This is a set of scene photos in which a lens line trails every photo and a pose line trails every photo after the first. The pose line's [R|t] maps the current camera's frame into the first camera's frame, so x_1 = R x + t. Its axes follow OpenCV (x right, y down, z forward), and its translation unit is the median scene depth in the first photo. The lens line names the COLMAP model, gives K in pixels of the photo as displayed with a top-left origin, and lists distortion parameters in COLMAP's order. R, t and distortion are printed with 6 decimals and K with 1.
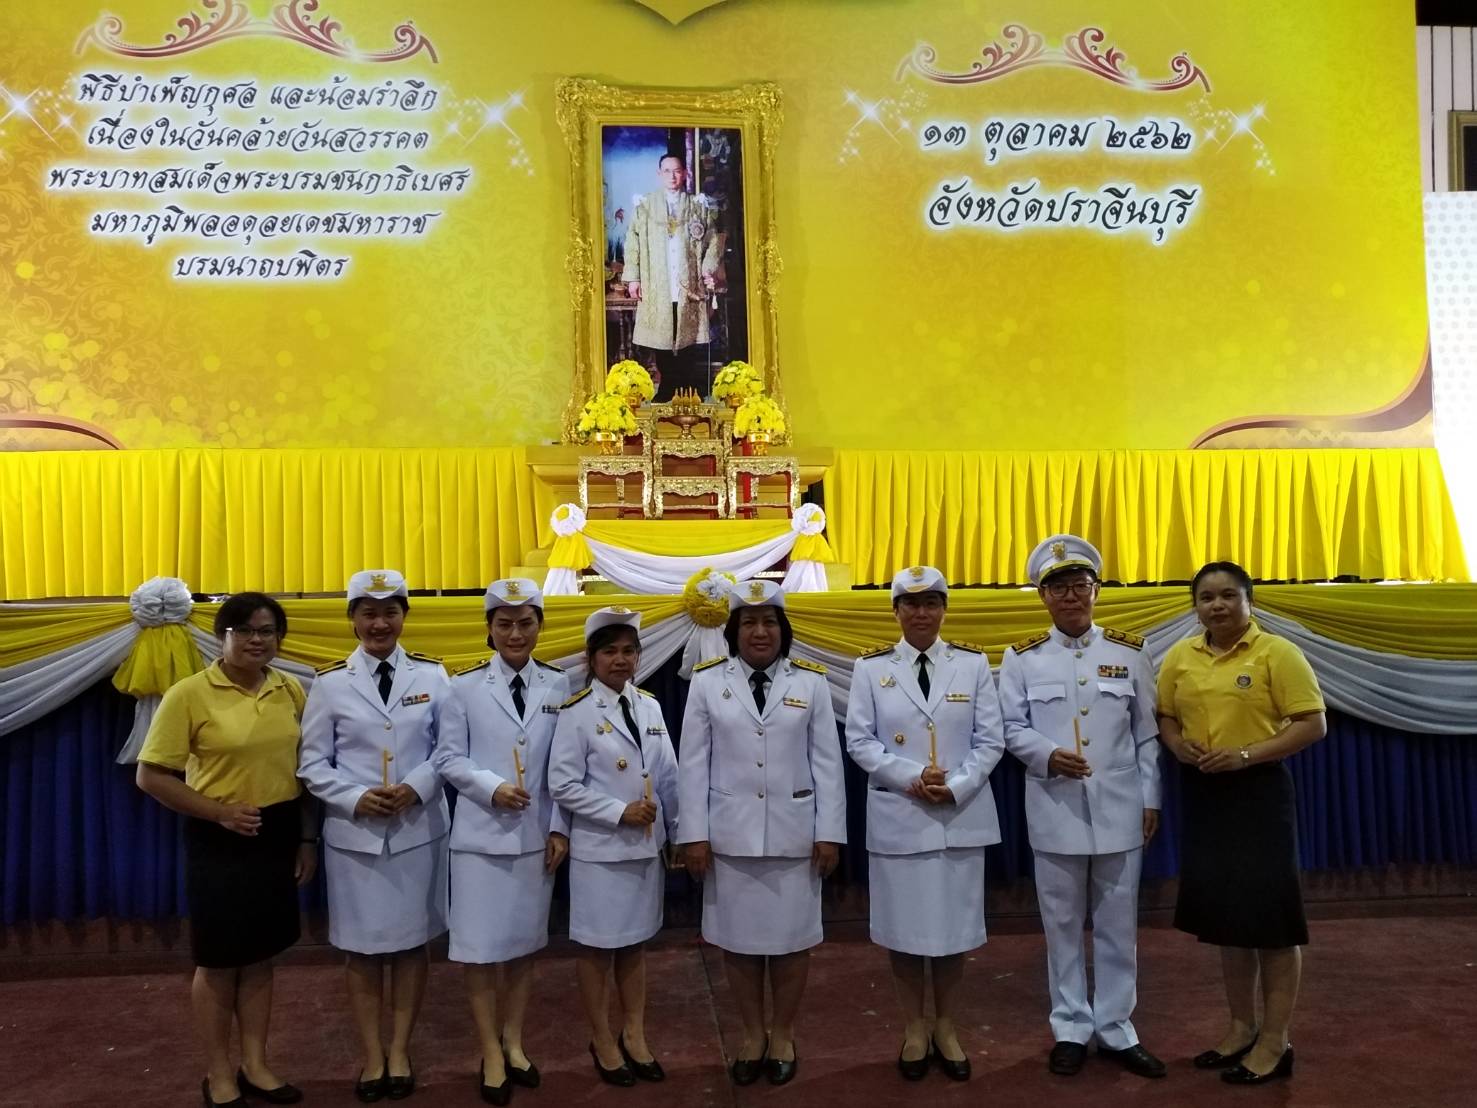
lens RADIAL K [[1149.6, 0, 738.5], [0, 1149.6, 554.0], [0, 0, 1]] dist [0.022244, -0.057551]
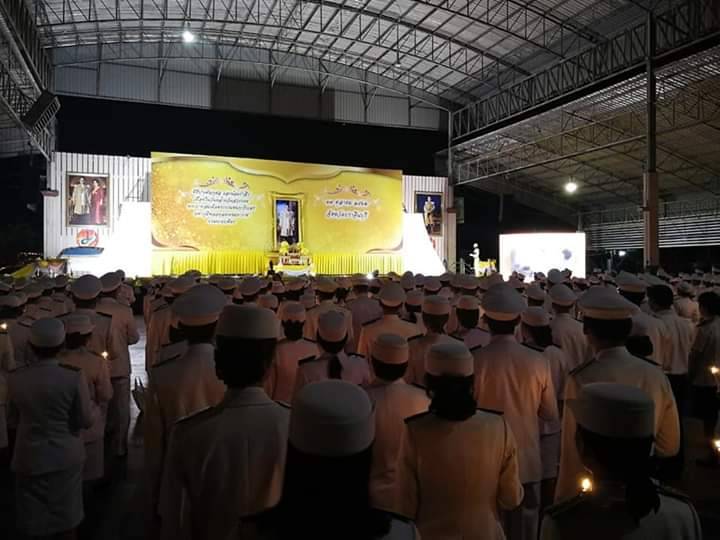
lens RADIAL K [[560.4, 0, 360.0], [0, 560.4, 270.0], [0, 0, 1]] dist [0.022244, -0.057551]
pose [[0.960868, 0.014463, 0.276629, -0.522228], [-0.023789, 0.999255, 0.030386, -0.096914], [-0.275983, -0.035778, 0.960496, -2.077201]]
